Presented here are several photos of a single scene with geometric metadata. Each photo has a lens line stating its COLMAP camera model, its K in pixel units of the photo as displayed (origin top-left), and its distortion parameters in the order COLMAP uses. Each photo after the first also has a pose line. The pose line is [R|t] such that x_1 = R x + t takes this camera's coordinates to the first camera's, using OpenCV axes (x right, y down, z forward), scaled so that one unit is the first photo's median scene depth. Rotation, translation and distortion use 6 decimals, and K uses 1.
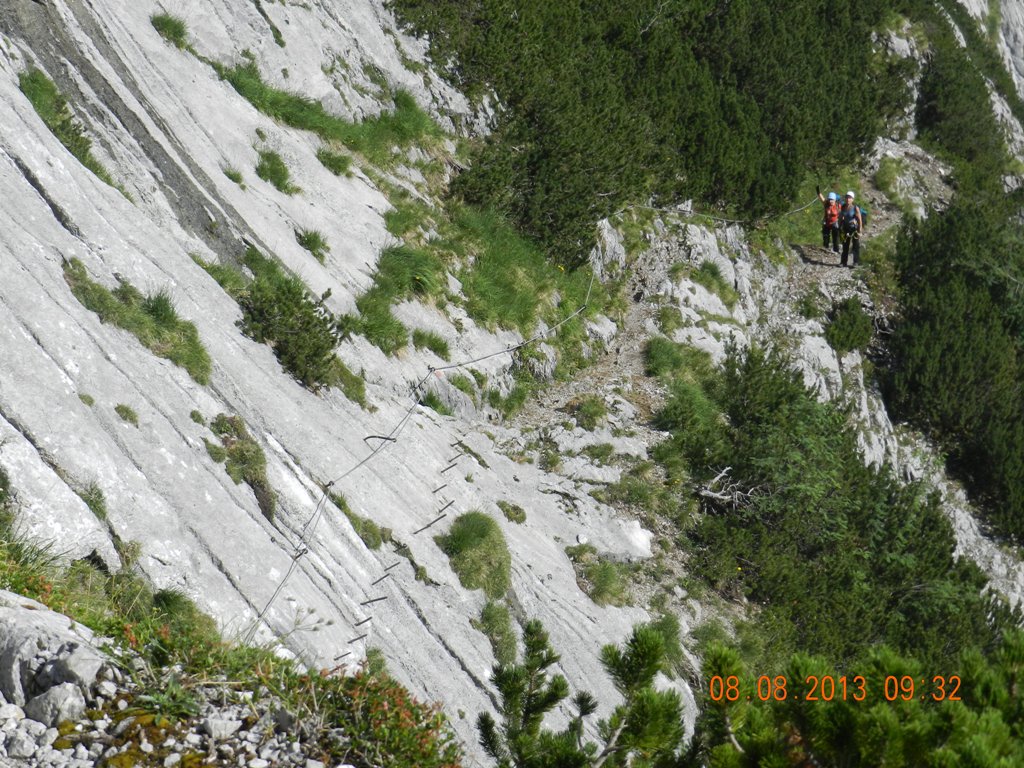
lens RADIAL K [[2665.3, 0, 511.5], [0, 2665.3, 384.1], [0, 0, 1]] dist [-0.045075, 0.000000]
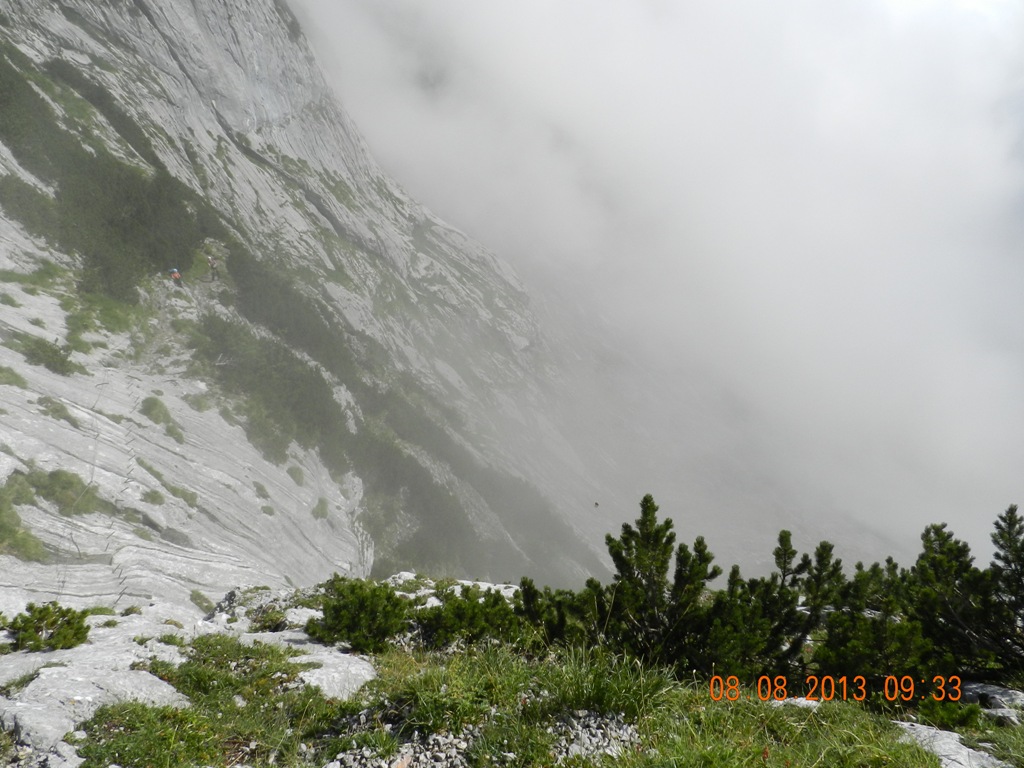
lens RADIAL K [[689.7, 0, 514.8], [0, 689.7, 381.9], [0, 0, 1]] dist [0.011183, -0.004135]
pose [[0.793395, -0.334043, 0.508861, -0.065411], [0.255510, 0.941517, 0.219680, -0.026454], [-0.552484, -0.044274, 0.832347, 0.155655]]
